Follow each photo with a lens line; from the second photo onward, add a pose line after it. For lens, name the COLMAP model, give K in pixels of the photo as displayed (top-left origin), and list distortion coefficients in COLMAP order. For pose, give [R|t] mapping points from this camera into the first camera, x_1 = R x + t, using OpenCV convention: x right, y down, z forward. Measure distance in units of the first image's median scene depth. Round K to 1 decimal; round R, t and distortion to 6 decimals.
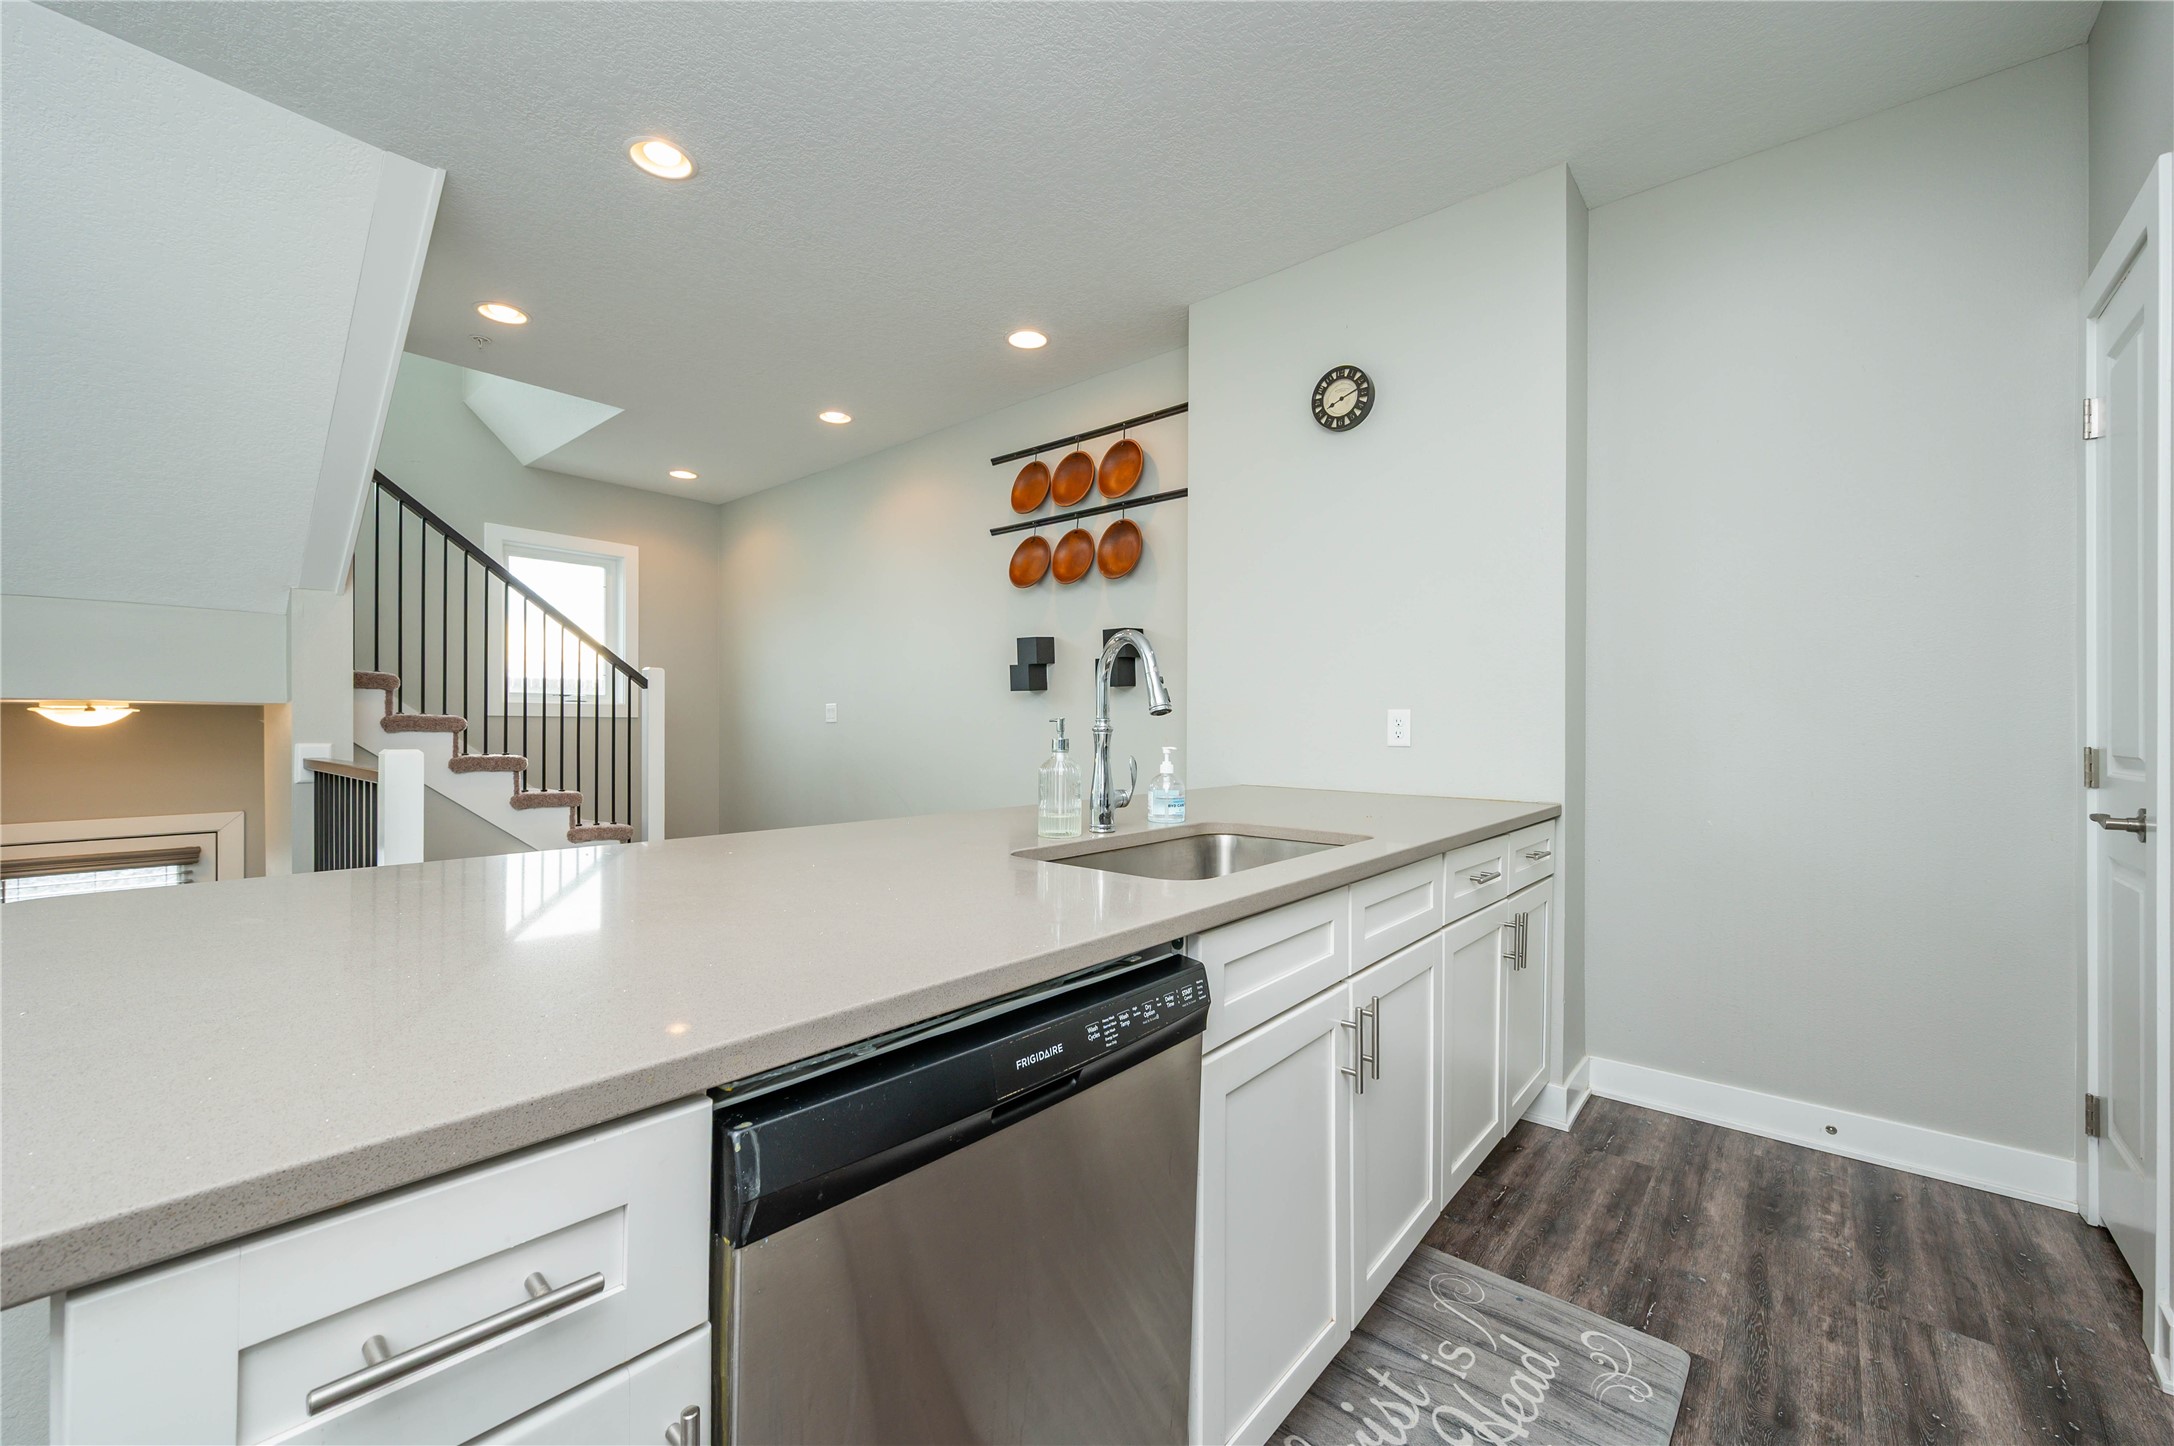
lens RADIAL K [[862.6, 0, 1087.0], [0, 862.6, 723.0], [0, 0, 1]] dist [0.000108, 0.000045]
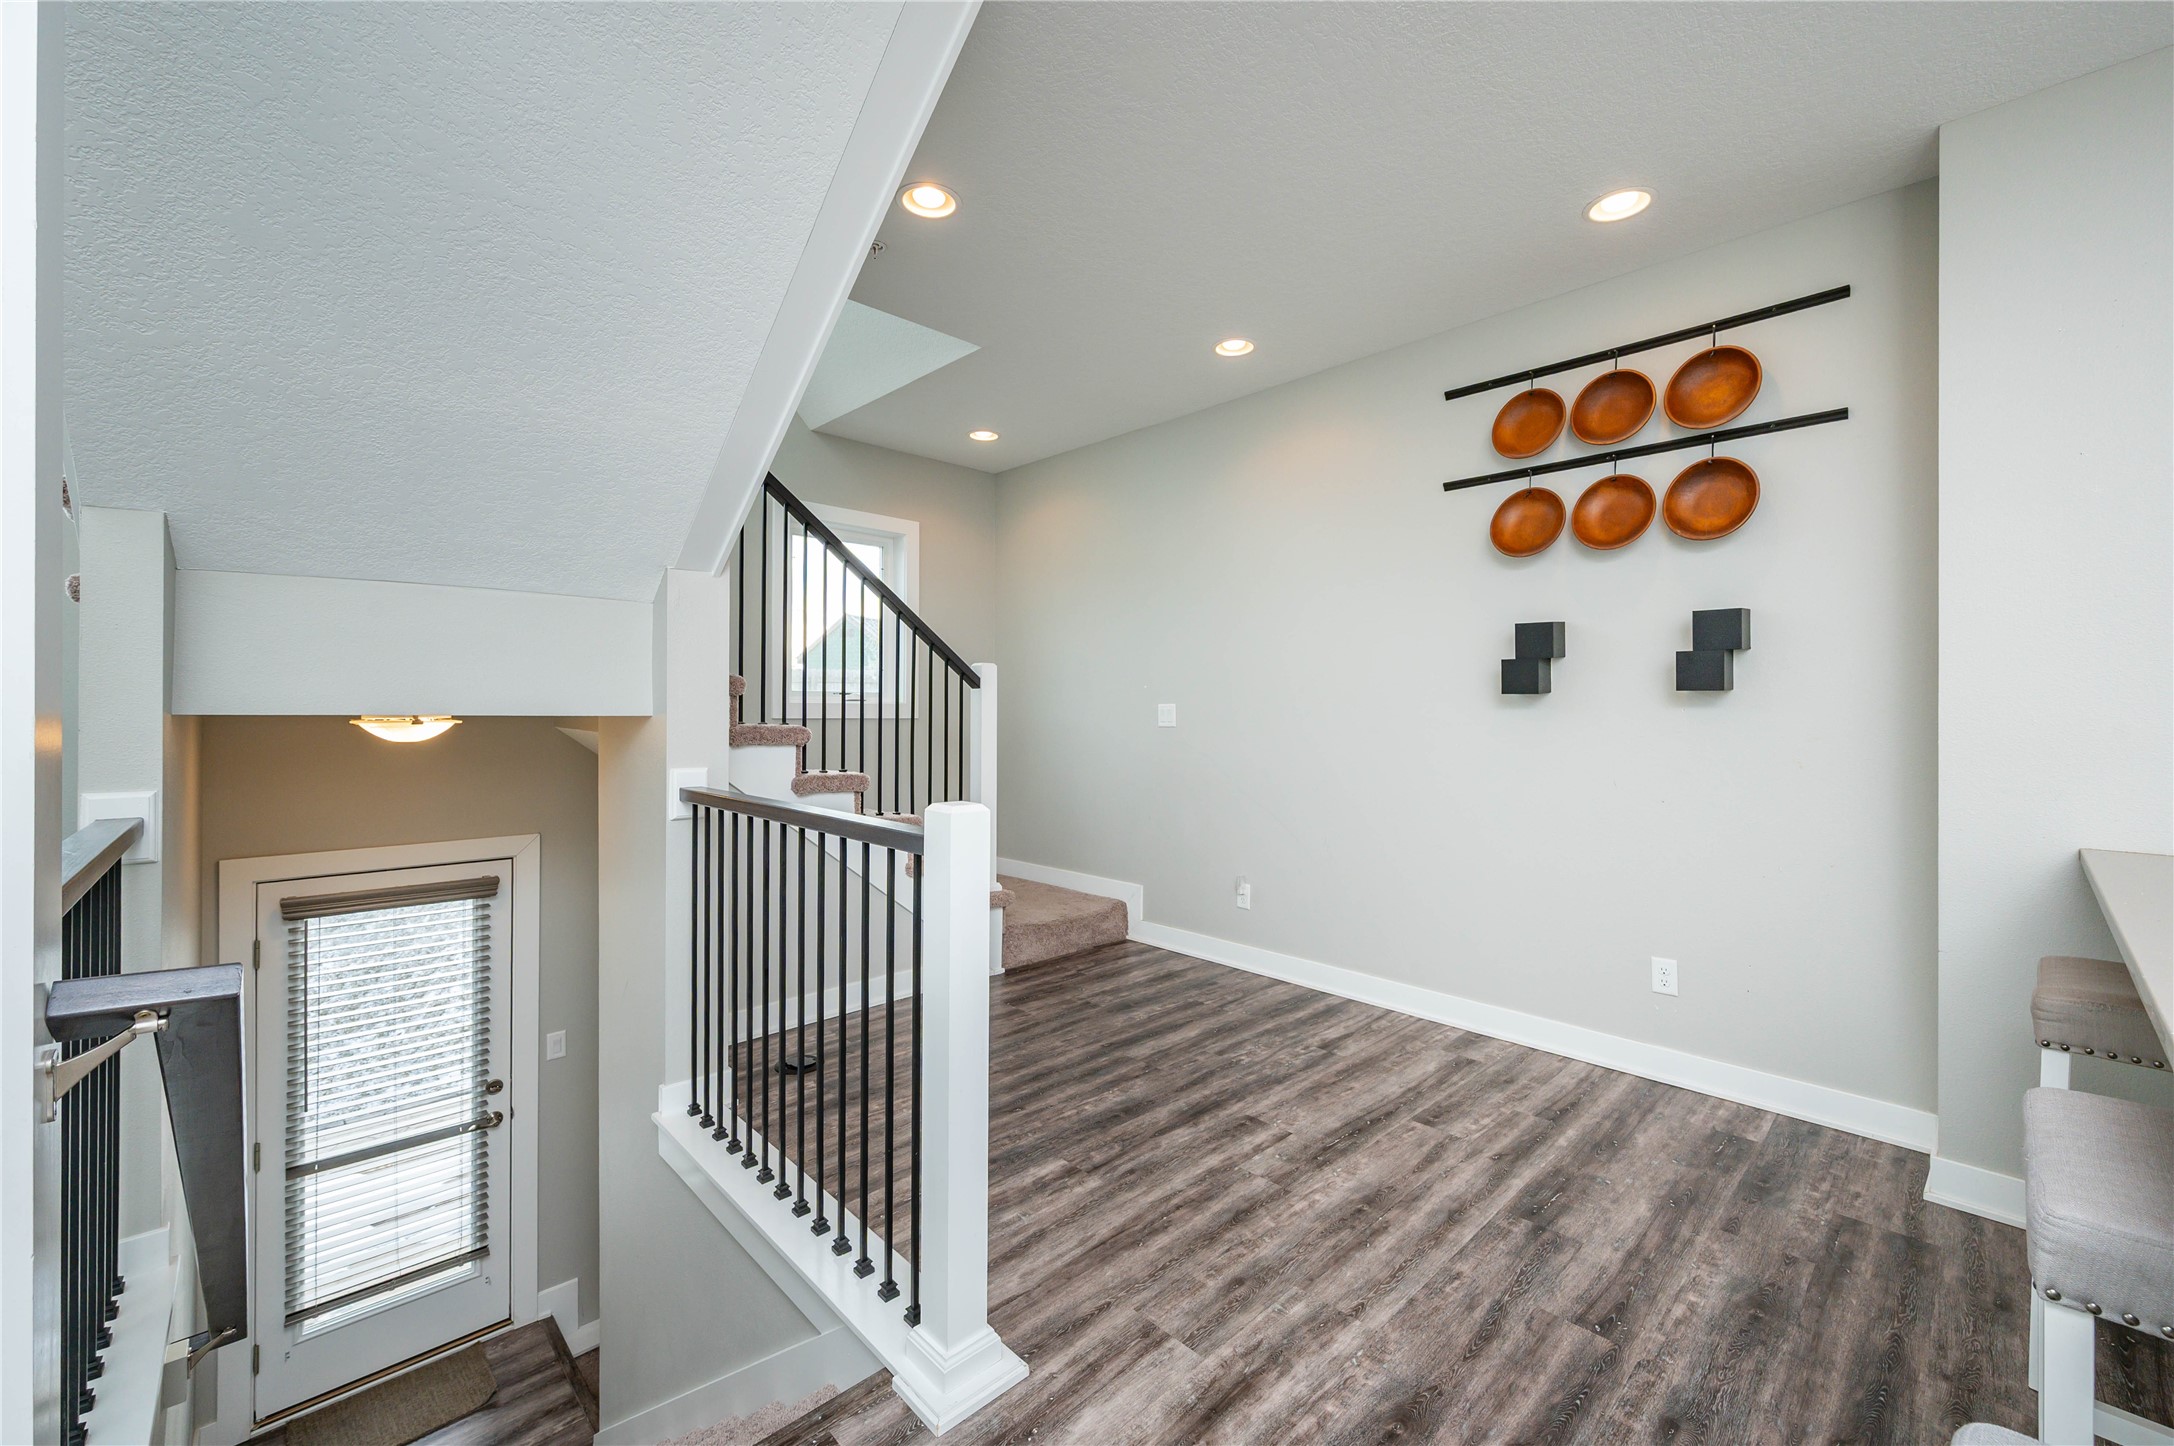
lens RADIAL K [[867.7, 0, 1090.7], [0, 867.7, 703.7], [0, 0, 1]] dist [-0.001012, -0.000105]
pose [[0.995314, -0.000735, -0.096689, -0.382394], [0.000264, 0.999988, -0.004887, -0.025047], [0.096692, 0.004838, 0.995303, 0.213923]]
